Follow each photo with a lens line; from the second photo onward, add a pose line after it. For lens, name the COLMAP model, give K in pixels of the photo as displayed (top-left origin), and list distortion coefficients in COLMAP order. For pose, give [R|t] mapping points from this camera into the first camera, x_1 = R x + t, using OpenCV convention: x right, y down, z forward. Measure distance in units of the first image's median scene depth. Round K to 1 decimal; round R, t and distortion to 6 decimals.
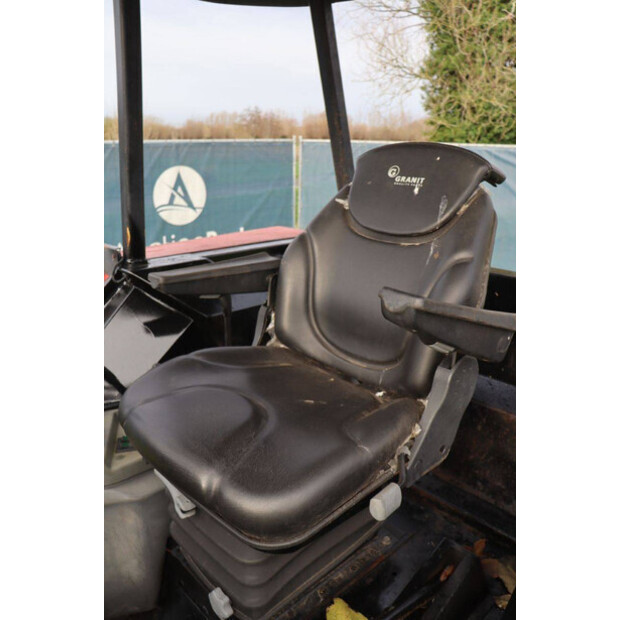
lens RADIAL K [[513.0, 0, 310.0], [0, 513.0, 310.0], [0, 0, 1]] dist [-0.184110, 0.179667]
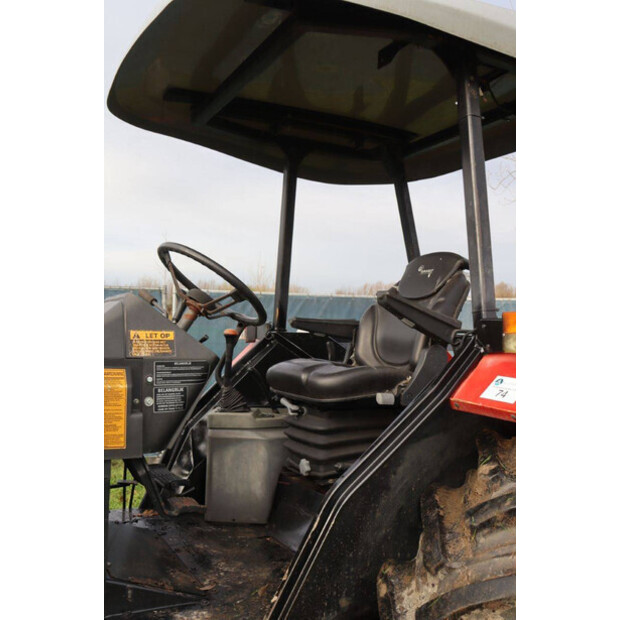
lens RADIAL K [[629.3, 0, 310.0], [0, 629.3, 310.0], [0, 0, 1]] dist [-0.007366, -0.002461]
pose [[0.963140, 0.004991, -0.268956, 0.372897], [-0.093619, 0.943544, -0.317742, 0.600762], [0.252186, 0.331210, 0.909232, -1.075166]]
